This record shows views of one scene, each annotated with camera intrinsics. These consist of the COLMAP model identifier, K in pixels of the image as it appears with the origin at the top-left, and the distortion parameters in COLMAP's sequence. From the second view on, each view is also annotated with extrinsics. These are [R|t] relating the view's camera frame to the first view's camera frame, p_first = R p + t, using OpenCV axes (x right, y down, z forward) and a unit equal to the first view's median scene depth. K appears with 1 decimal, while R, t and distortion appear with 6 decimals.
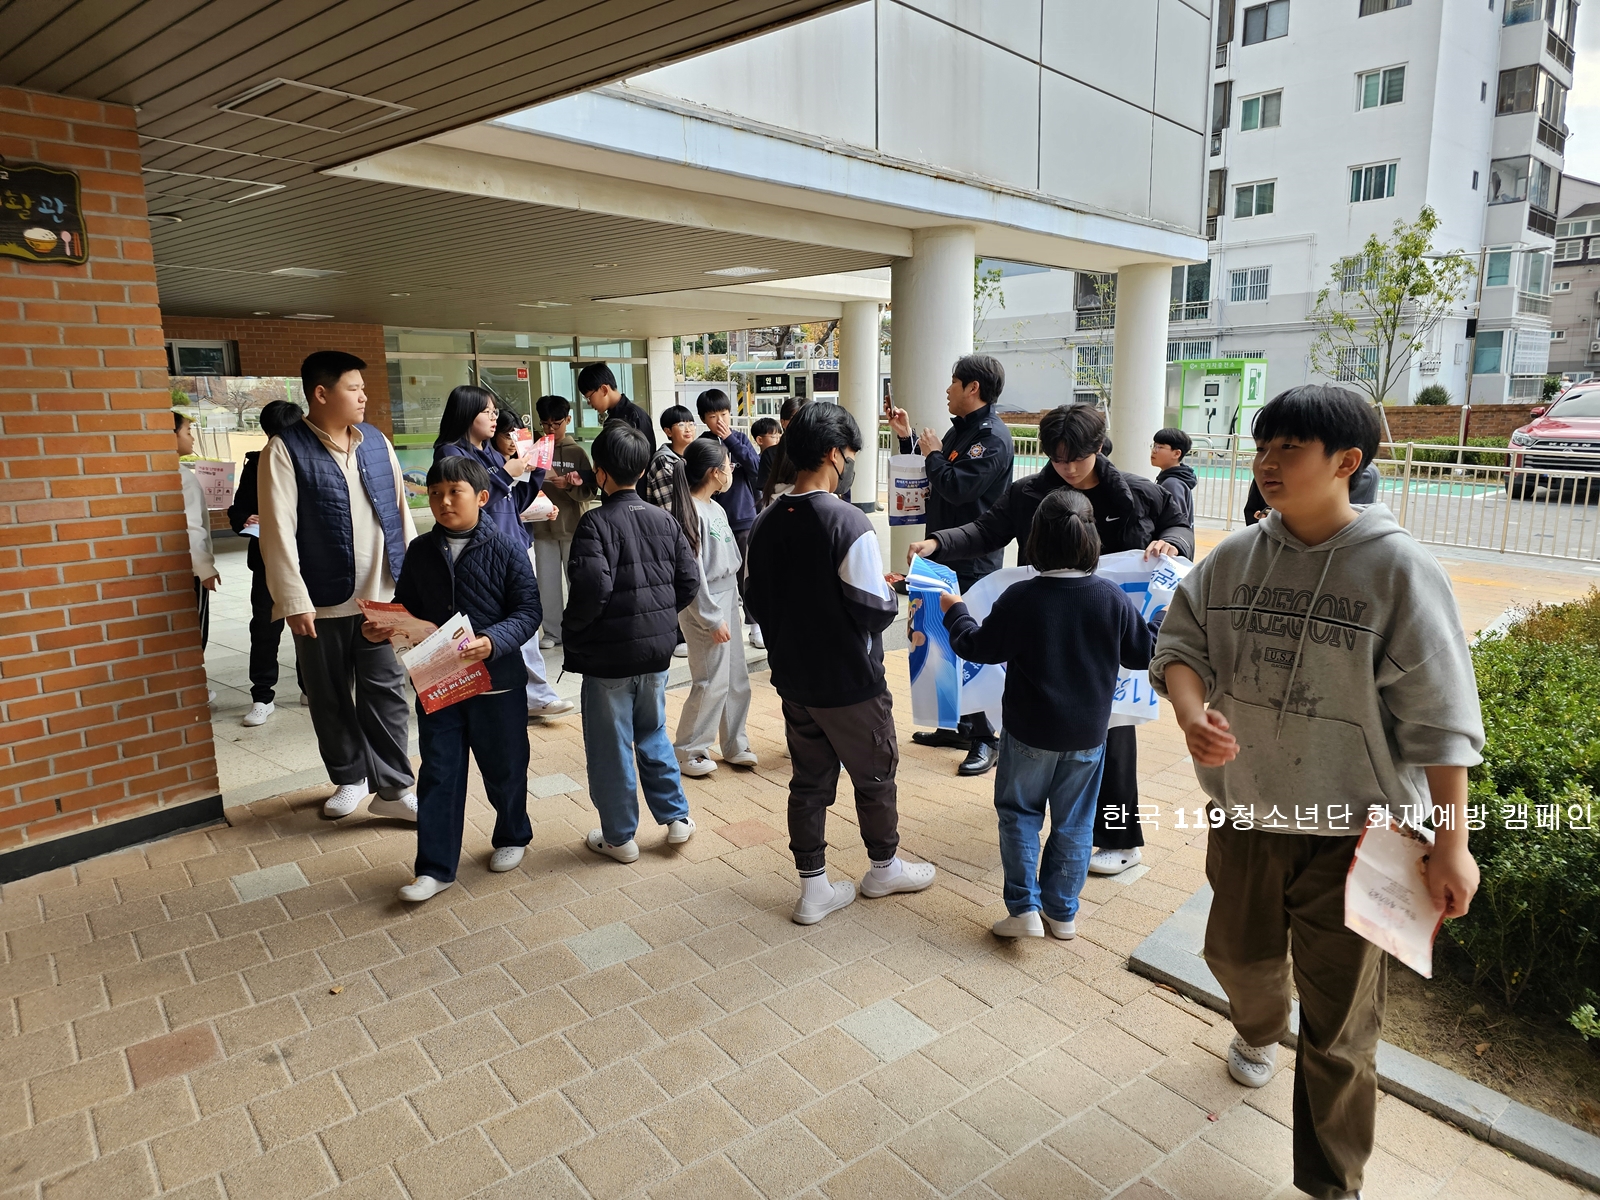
lens RADIAL K [[1072.7, 0, 799.9], [0, 1072.7, 601.3], [0, 0, 1]] dist [0.015967, -0.020551]
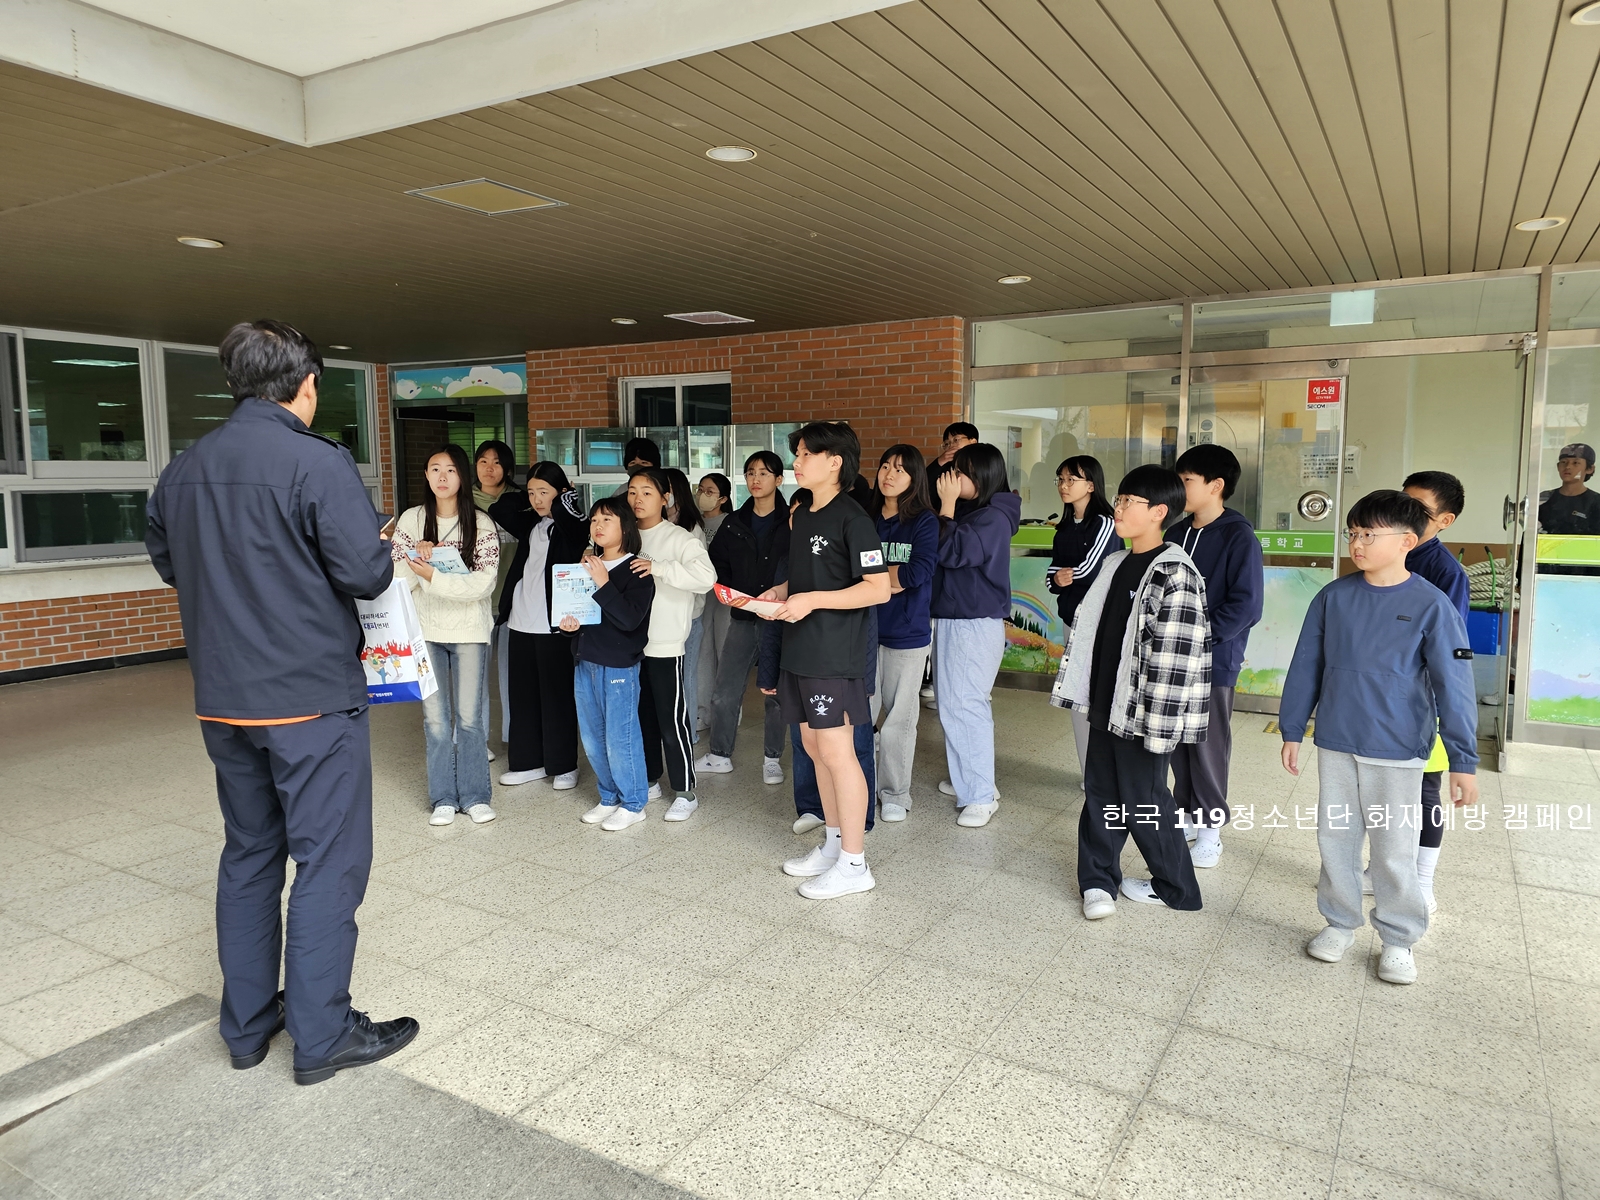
lens RADIAL K [[1072.7, 0, 801.2], [0, 1072.7, 596.7], [0, 0, 1]] dist [0.015967, -0.020551]
pose [[0.177100, 0.126181, -0.976071, 0.125970], [-0.179869, 0.979194, 0.093949, -0.170503], [0.967617, 0.158927, 0.196111, 0.900970]]
